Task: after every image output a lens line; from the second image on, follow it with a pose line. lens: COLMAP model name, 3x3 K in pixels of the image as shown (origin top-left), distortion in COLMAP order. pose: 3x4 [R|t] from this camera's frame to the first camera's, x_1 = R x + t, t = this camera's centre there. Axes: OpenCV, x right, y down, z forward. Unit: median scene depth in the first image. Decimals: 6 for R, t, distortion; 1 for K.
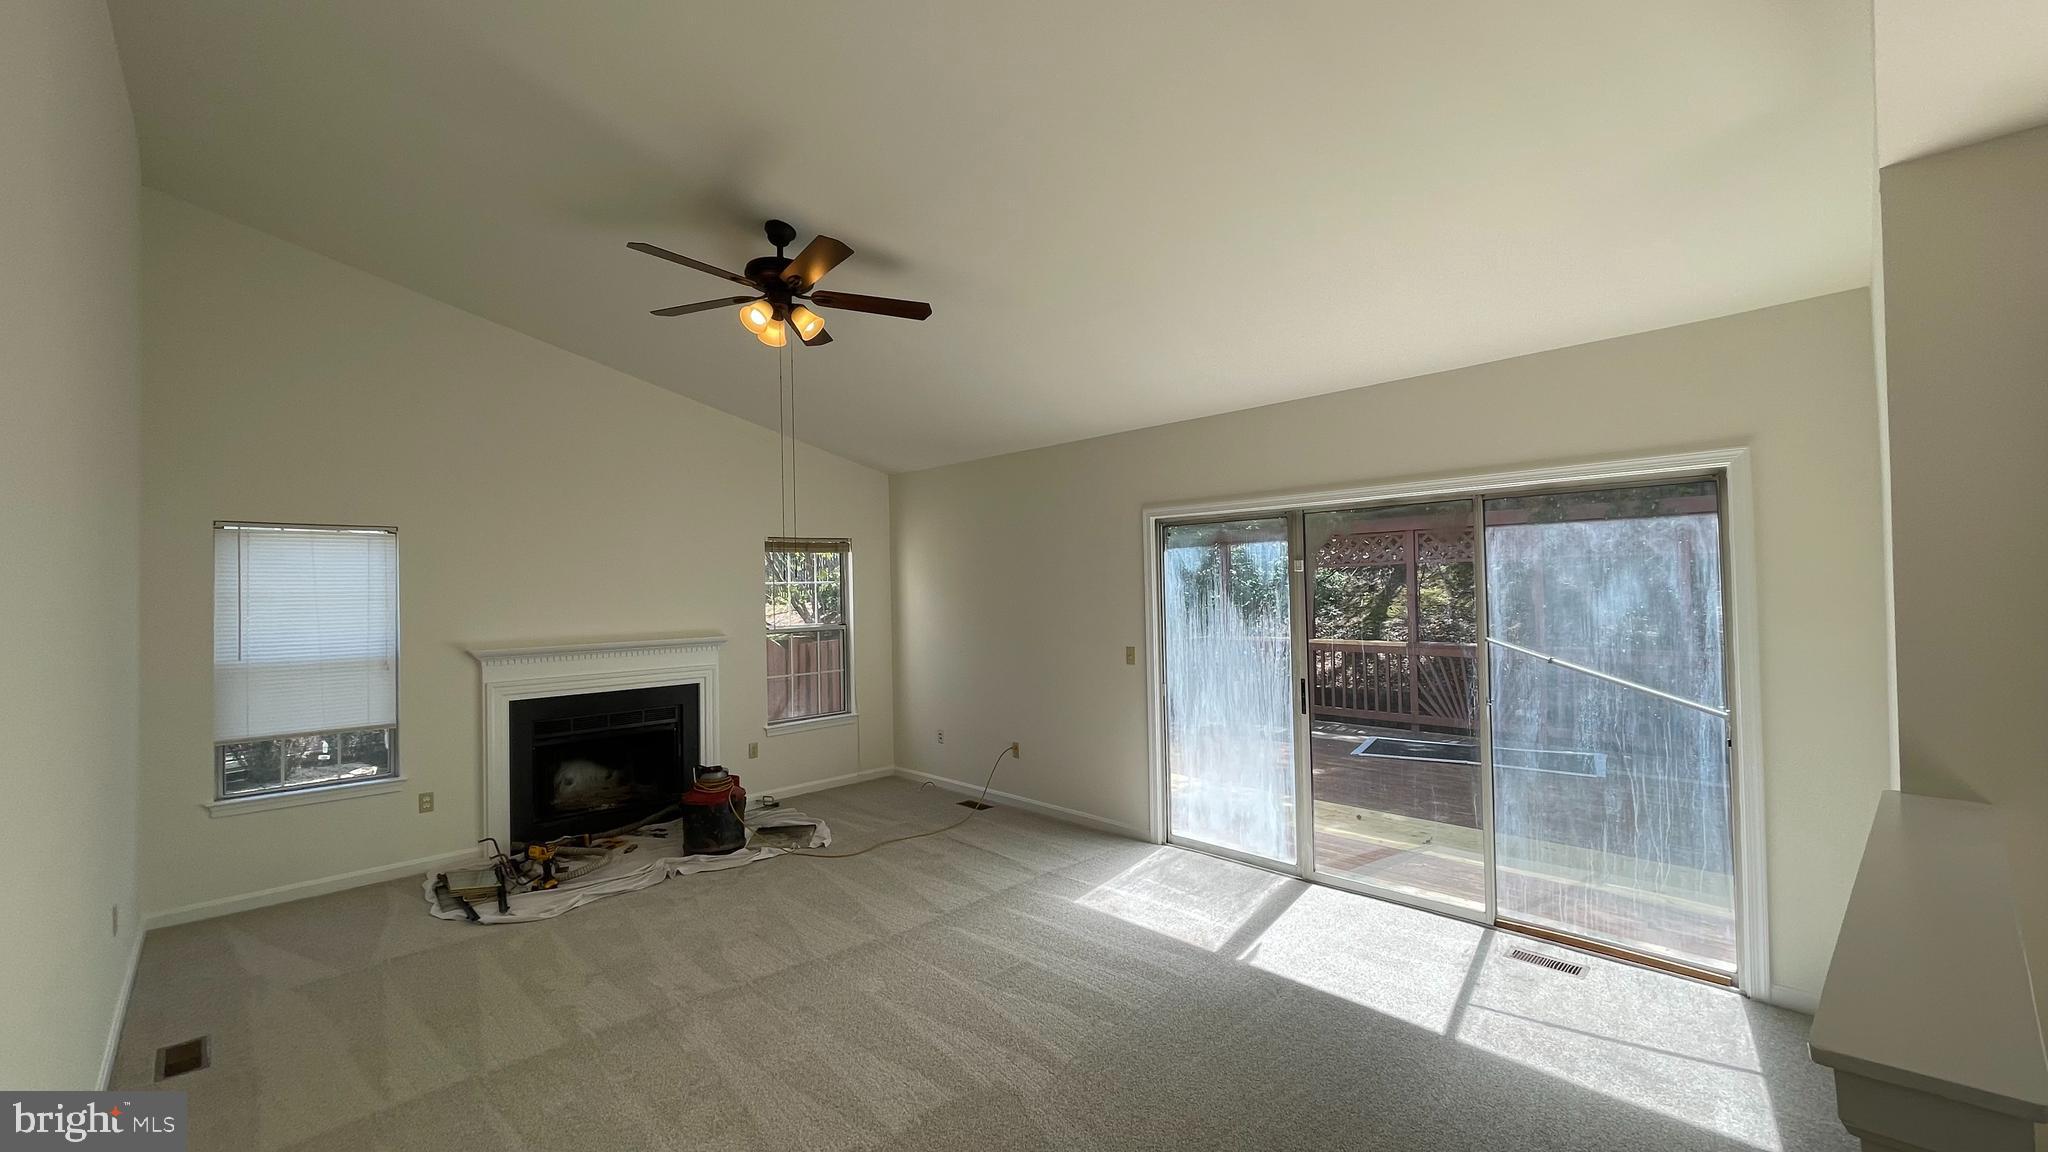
lens RADIAL K [[822.0, 0, 1034.0], [0, 822.0, 578.8], [0, 0, 1]] dist [-0.002574, -0.000620]
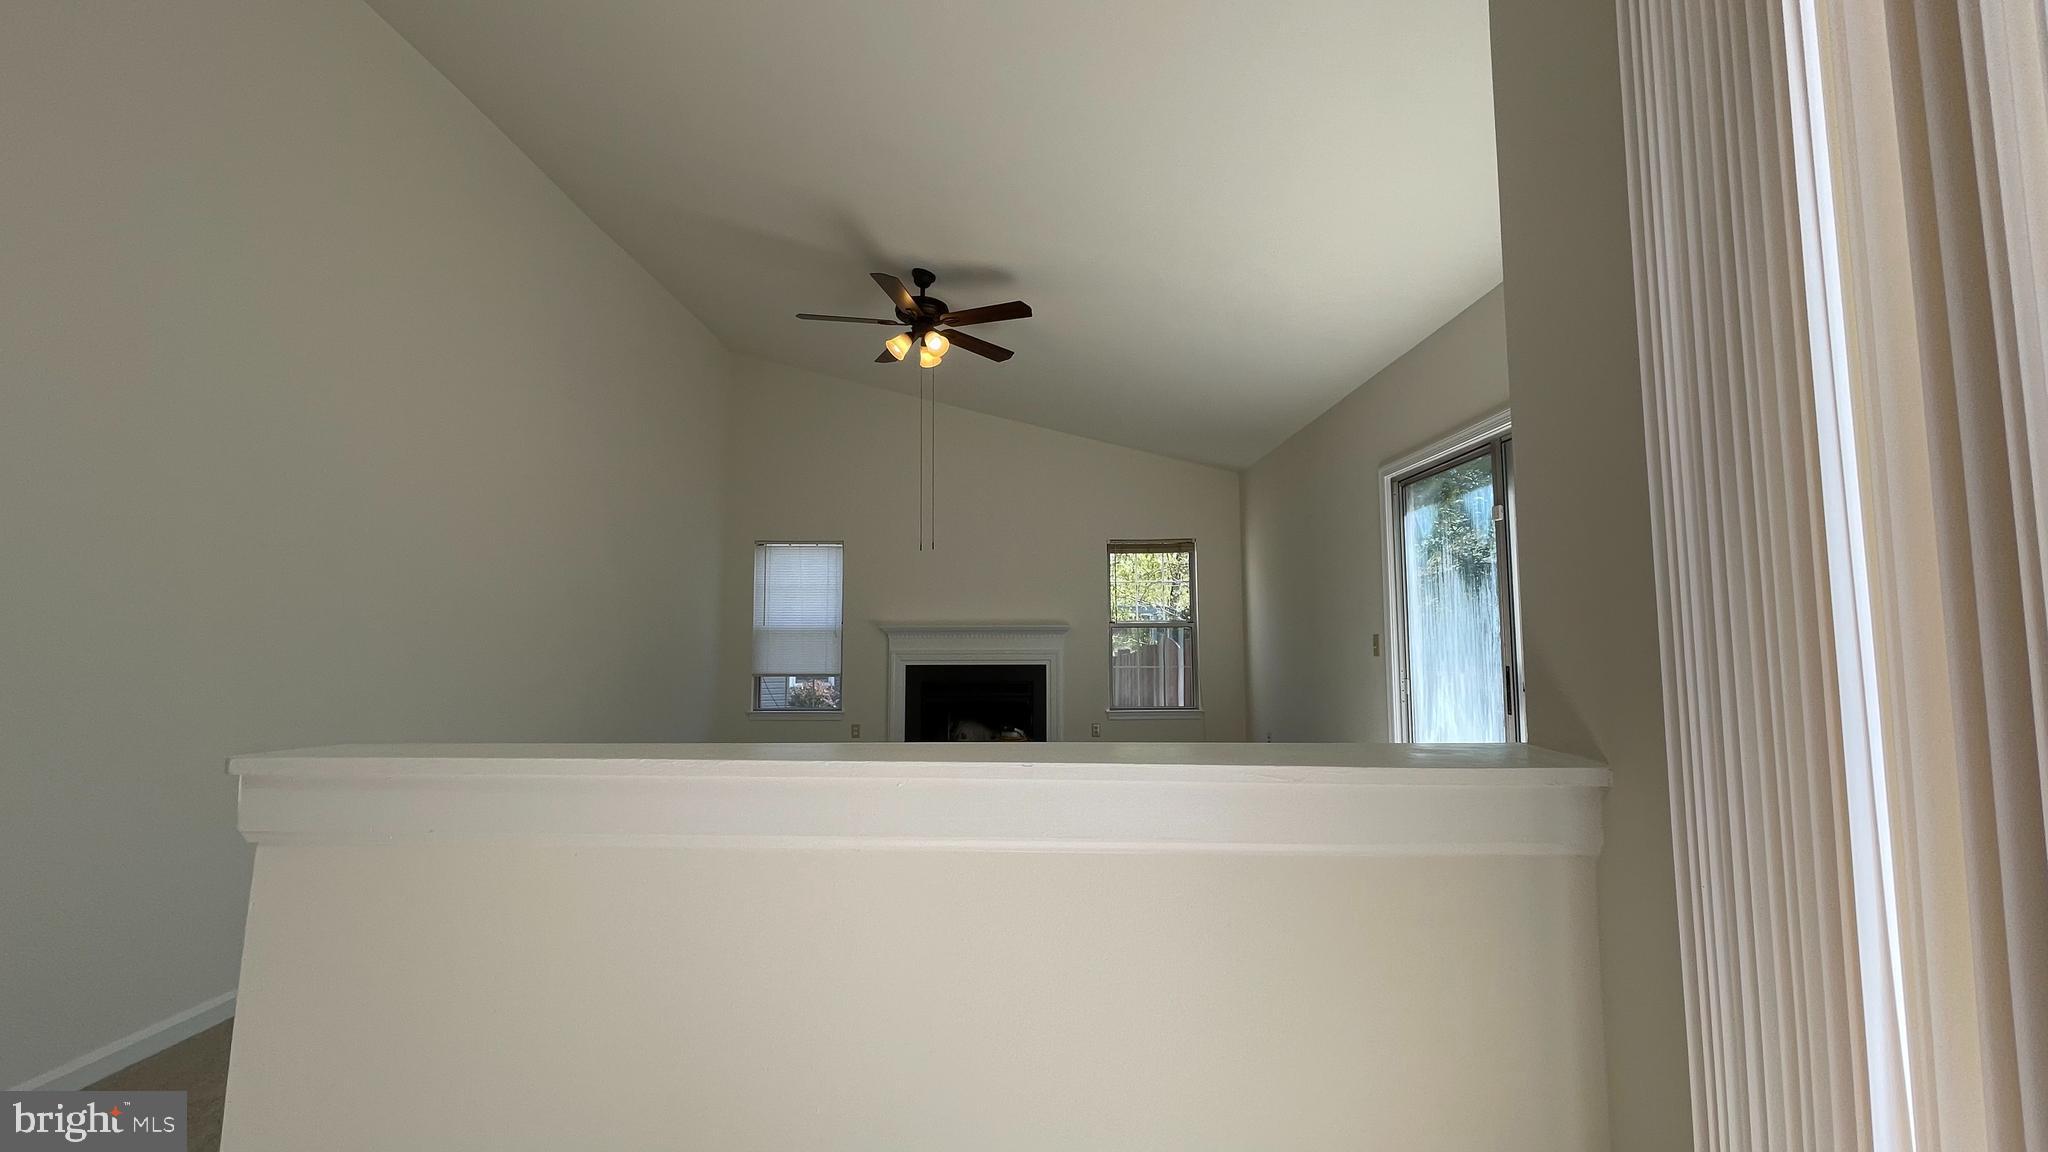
lens RADIAL K [[822.0, 0, 1039.4], [0, 822.0, 554.0], [0, 0, 1]] dist [-0.002574, -0.000620]
pose [[0.716497, -0.051936, -0.695654, 0.479079], [-0.002206, 0.997051, -0.076710, 0.069655], [0.697586, 0.056497, 0.714270, 0.174983]]
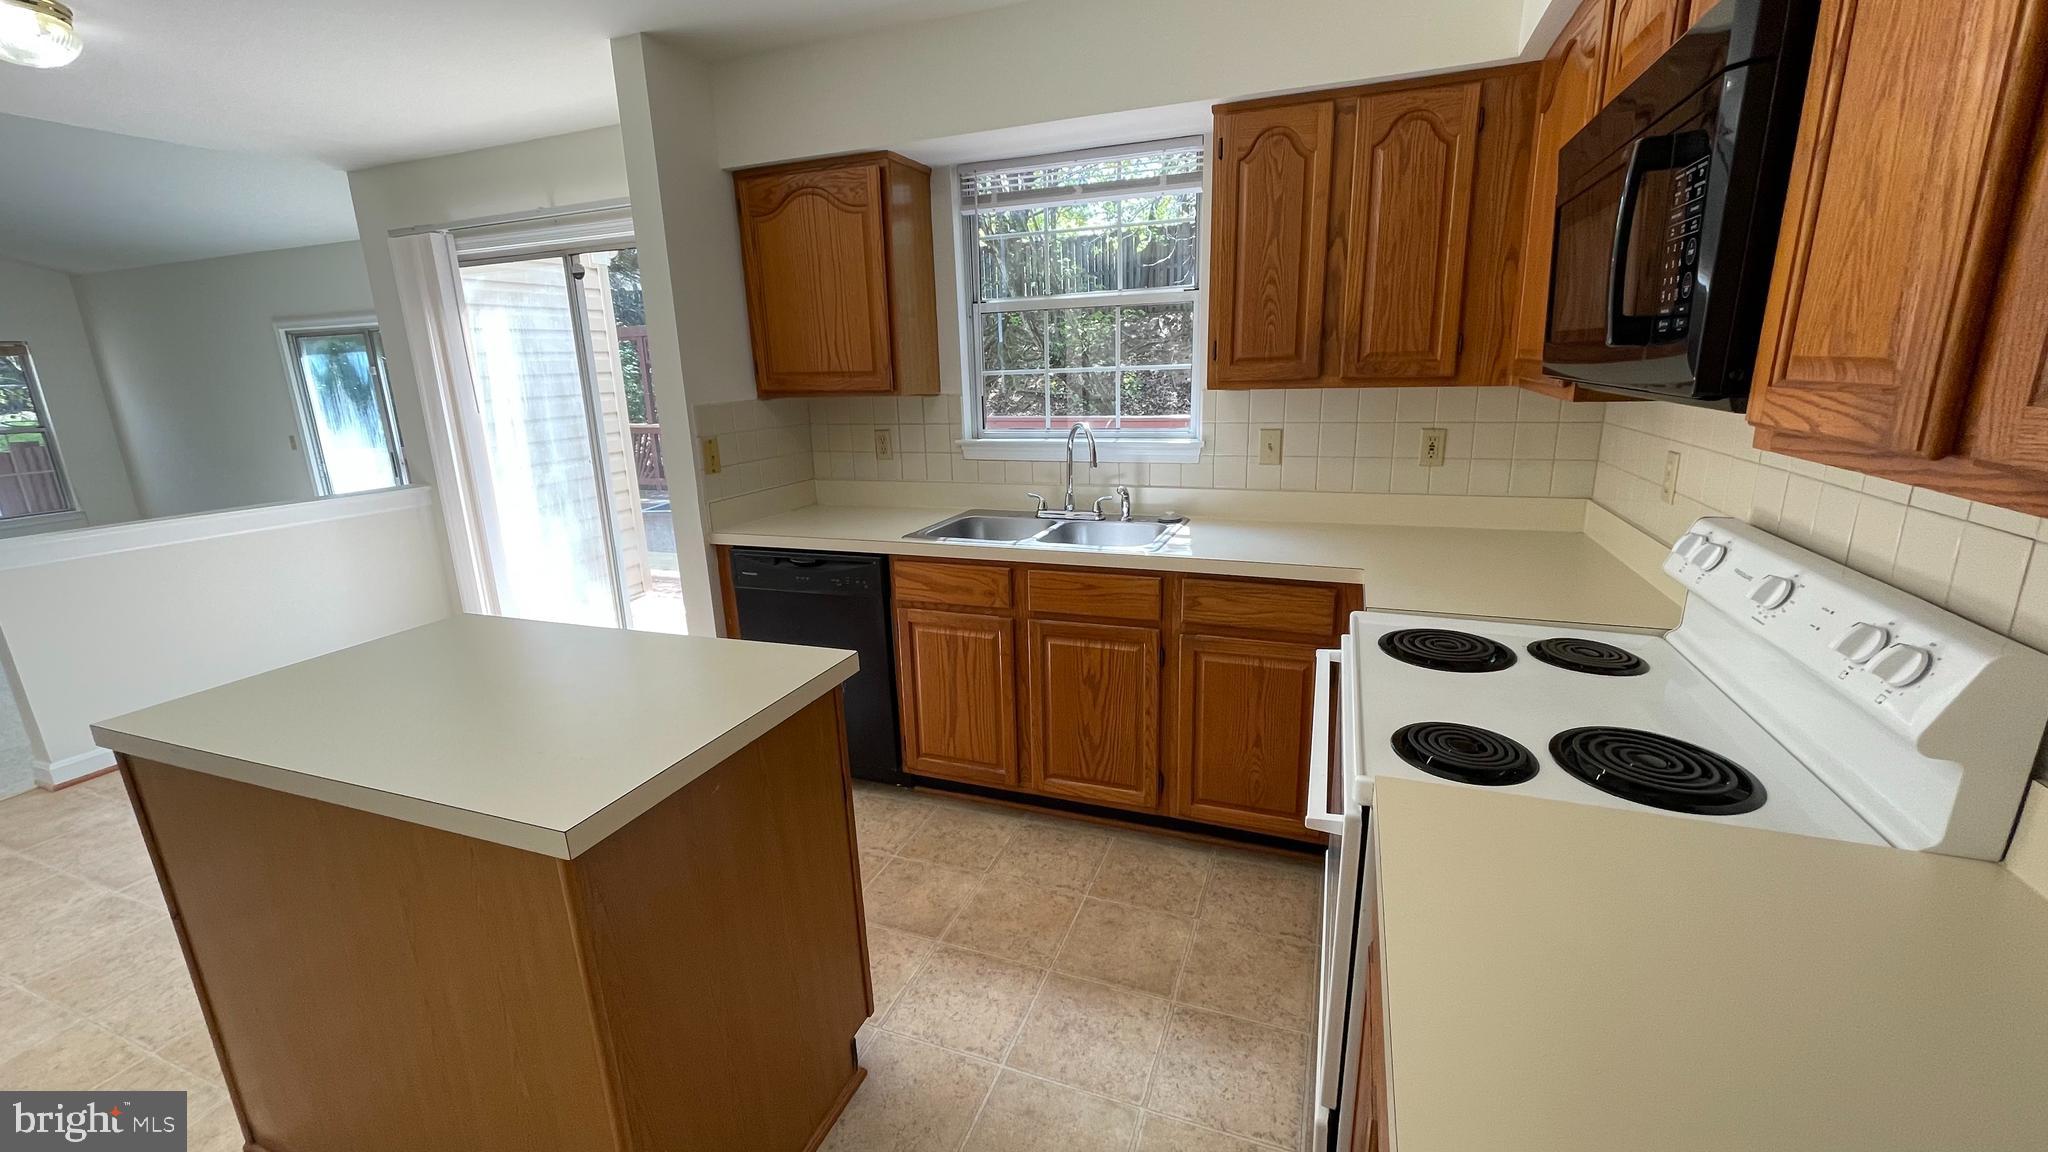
lens RADIAL K [[822.0, 0, 1031.1], [0, 822.0, 575.5], [0, 0, 1]] dist [-0.002574, -0.000620]
pose [[0.912526, -0.111450, 0.393541, 0.667273], [0.008620, 0.967187, 0.253918, -0.020405], [-0.408927, -0.228314, 0.883545, -0.655973]]
